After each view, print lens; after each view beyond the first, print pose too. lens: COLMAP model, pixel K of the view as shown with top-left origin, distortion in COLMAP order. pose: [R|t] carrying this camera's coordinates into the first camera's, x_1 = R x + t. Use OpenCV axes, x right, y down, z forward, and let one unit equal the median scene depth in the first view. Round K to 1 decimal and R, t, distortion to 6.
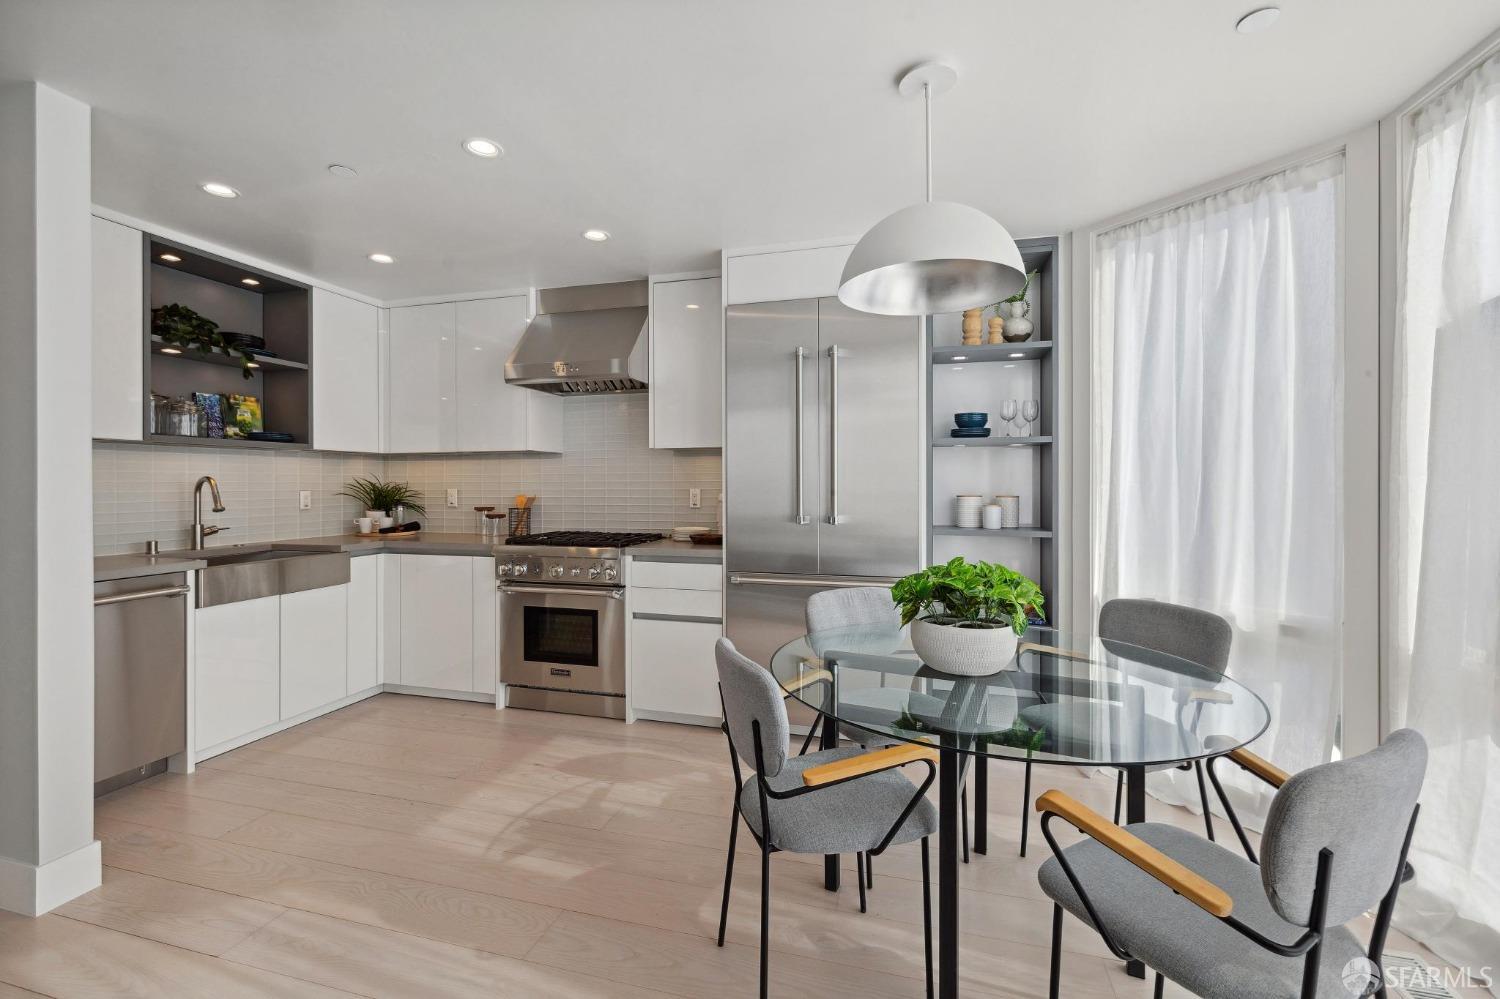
lens RADIAL K [[637.1, 0, 750.1], [0, 637.1, 477.2], [0, 0, 1]] dist [-0.001151, -0.000408]
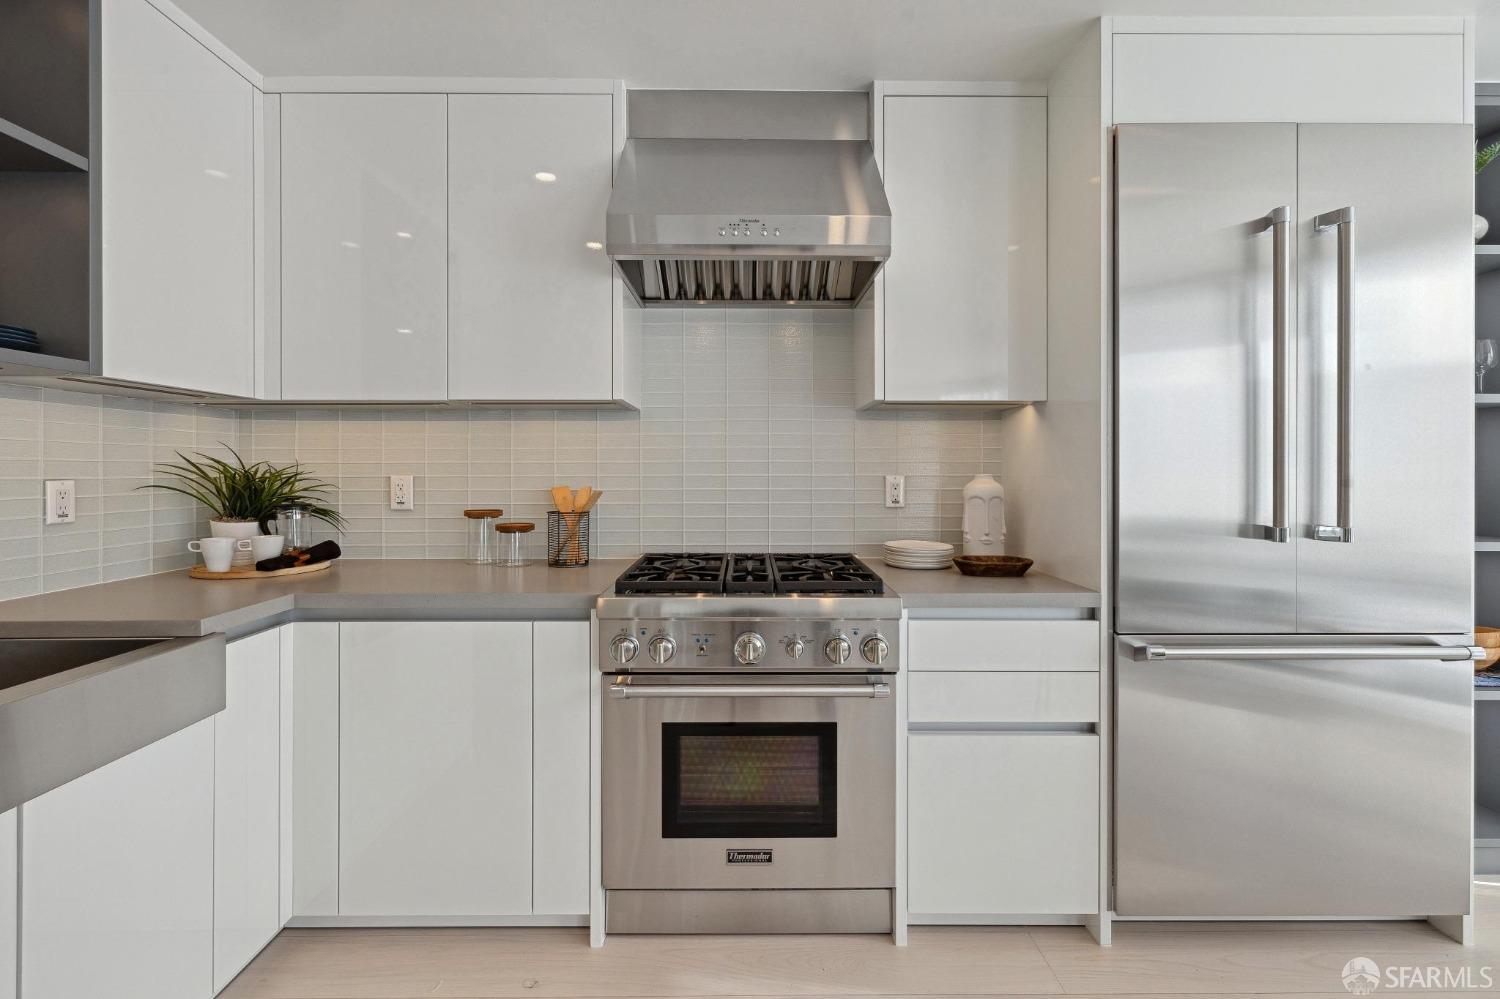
lens RADIAL K [[640.3, 0, 752.9], [0, 640.3, 465.1], [0, 0, 1]] dist [0.001188, 0.000503]
pose [[0.960788, 0.005359, 0.277234, -0.381798], [-0.006118, 0.999980, 0.001875, 0.008015], [-0.277218, -0.003498, 0.960801, 0.472252]]
